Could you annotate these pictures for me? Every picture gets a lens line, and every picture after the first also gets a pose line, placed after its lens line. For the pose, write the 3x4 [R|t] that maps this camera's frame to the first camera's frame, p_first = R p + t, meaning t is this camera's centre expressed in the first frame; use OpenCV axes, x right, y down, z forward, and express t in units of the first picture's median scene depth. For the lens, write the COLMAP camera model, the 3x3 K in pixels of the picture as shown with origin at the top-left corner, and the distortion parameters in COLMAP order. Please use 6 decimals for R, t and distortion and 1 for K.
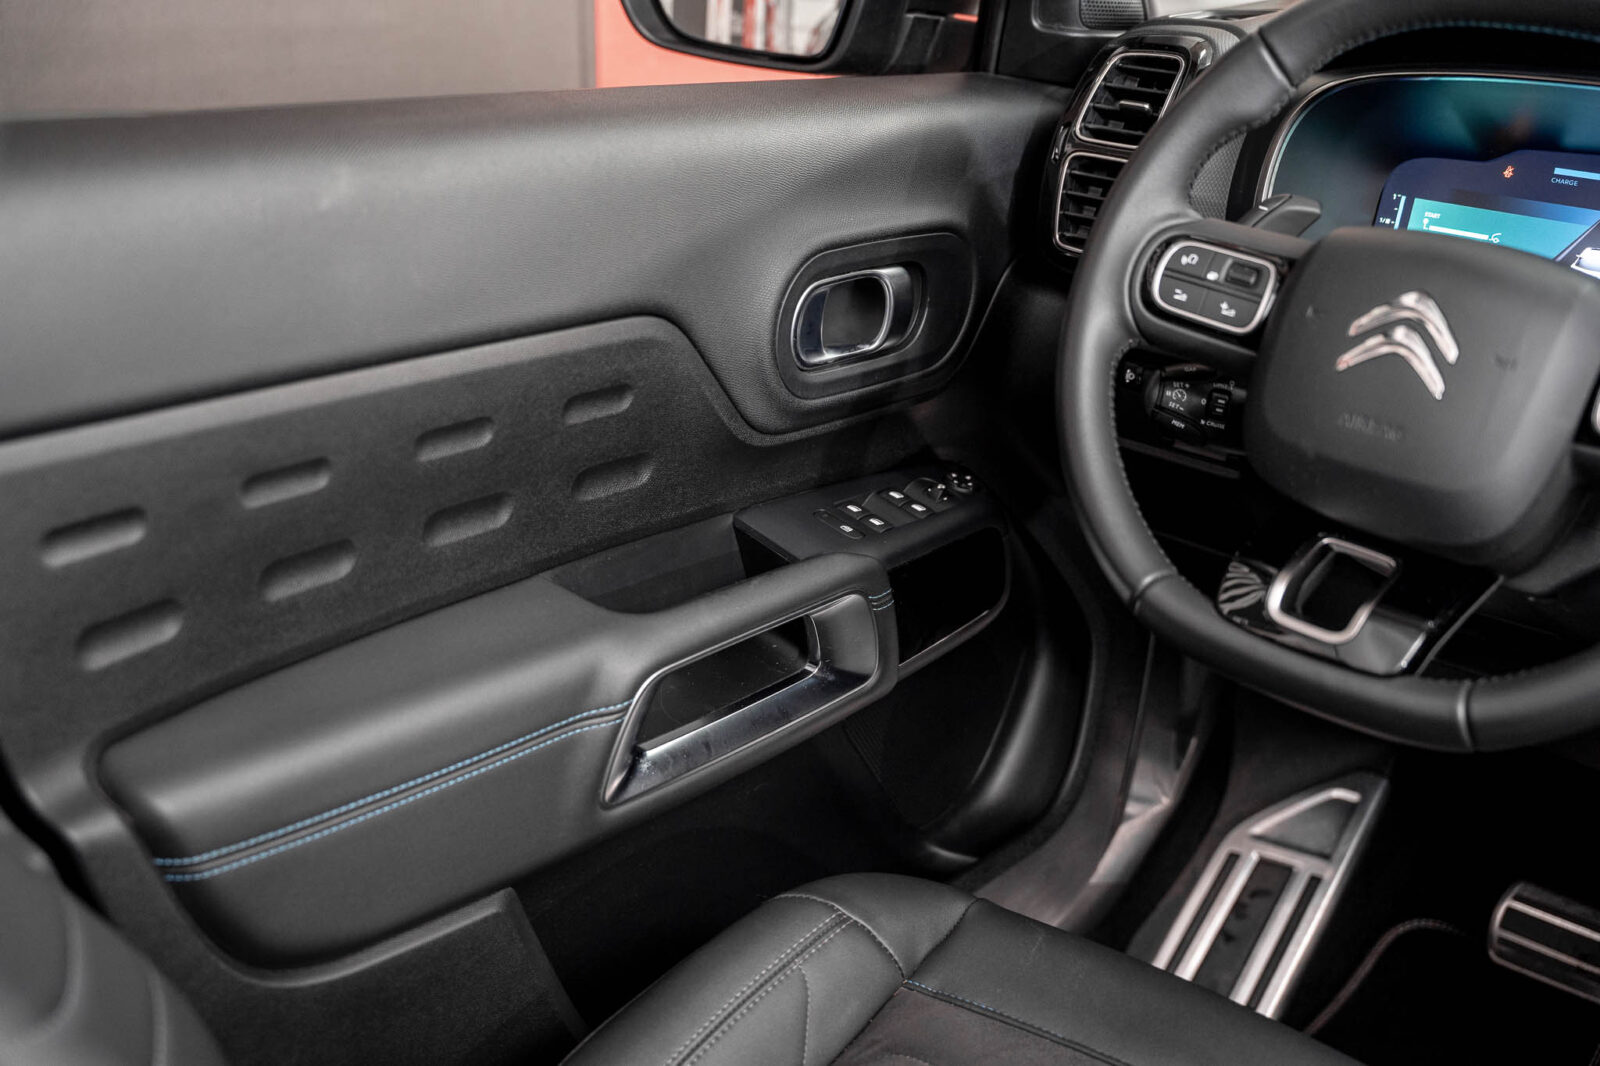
lens RADIAL K [[1740.4, 0, 794.5], [0, 1740.4, 542.2], [0, 0, 1]] dist [-0.054183, 0.000000]
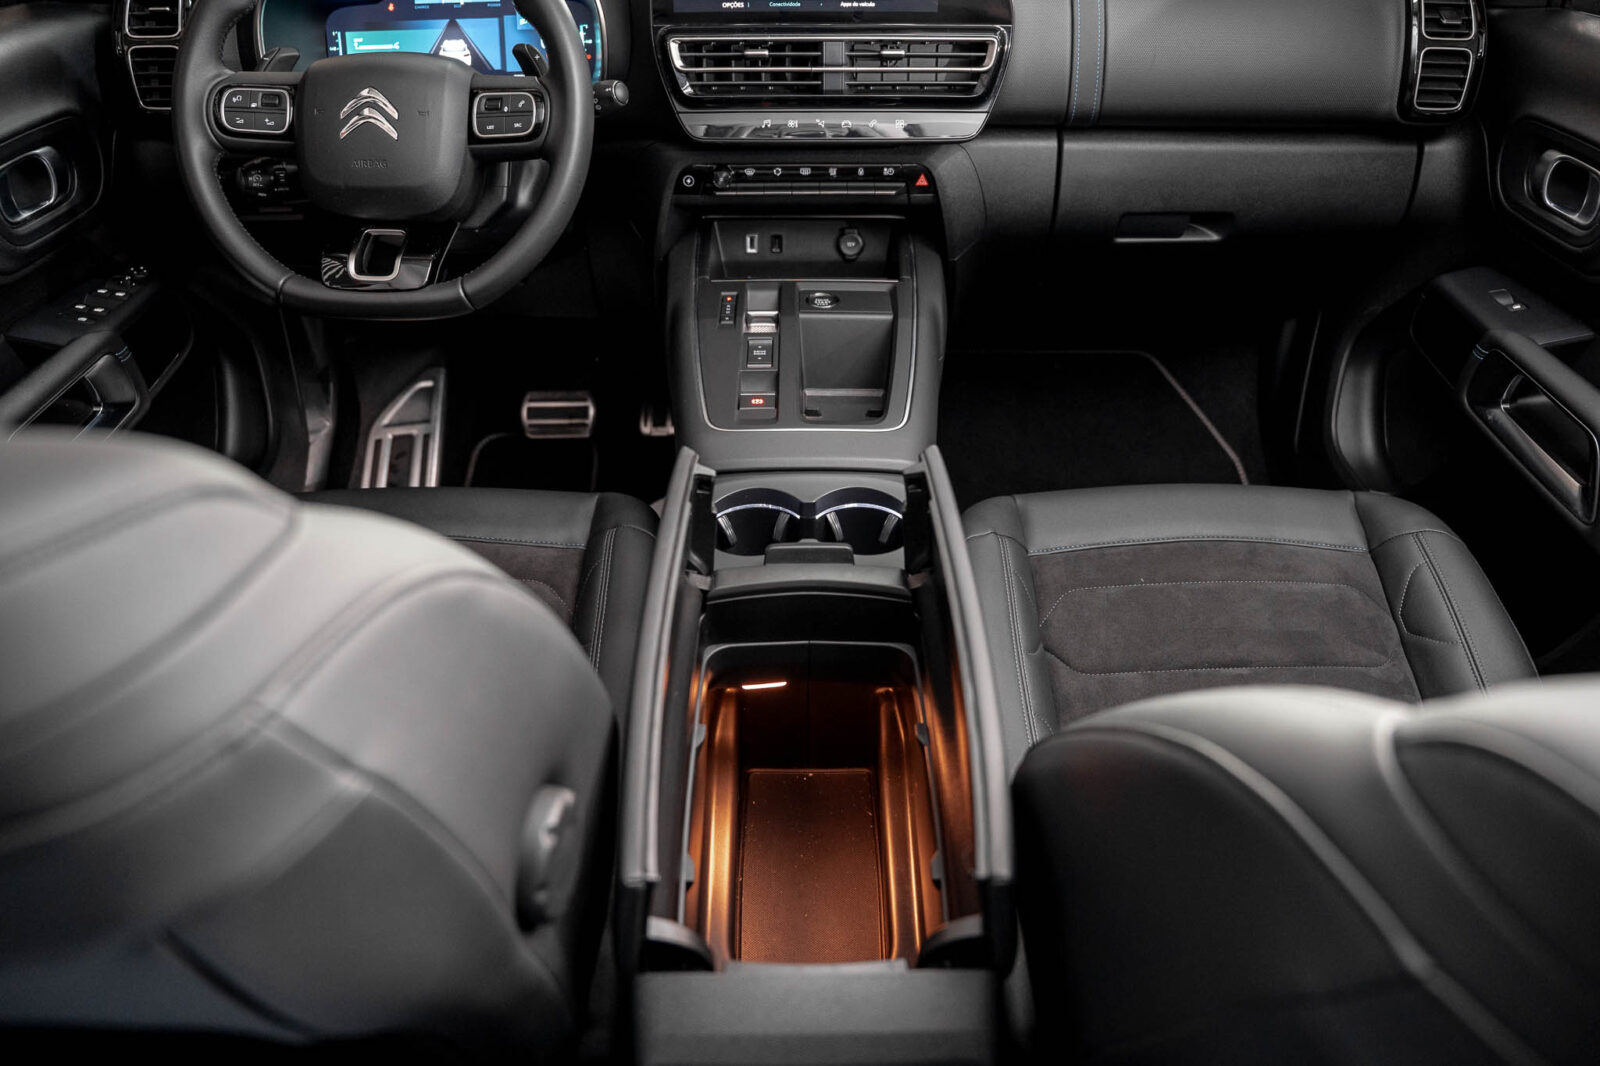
lens RADIAL K [[1200.4, 0, 818.1], [0, 1200.4, 539.7], [0, 0, 1]] dist [-0.183580, 0.114267]
pose [[0.747451, -0.402896, 0.528196, -0.101039], [0.266074, 0.910100, 0.317682, 0.029278], [-0.608704, -0.096912, 0.787456, -0.255560]]
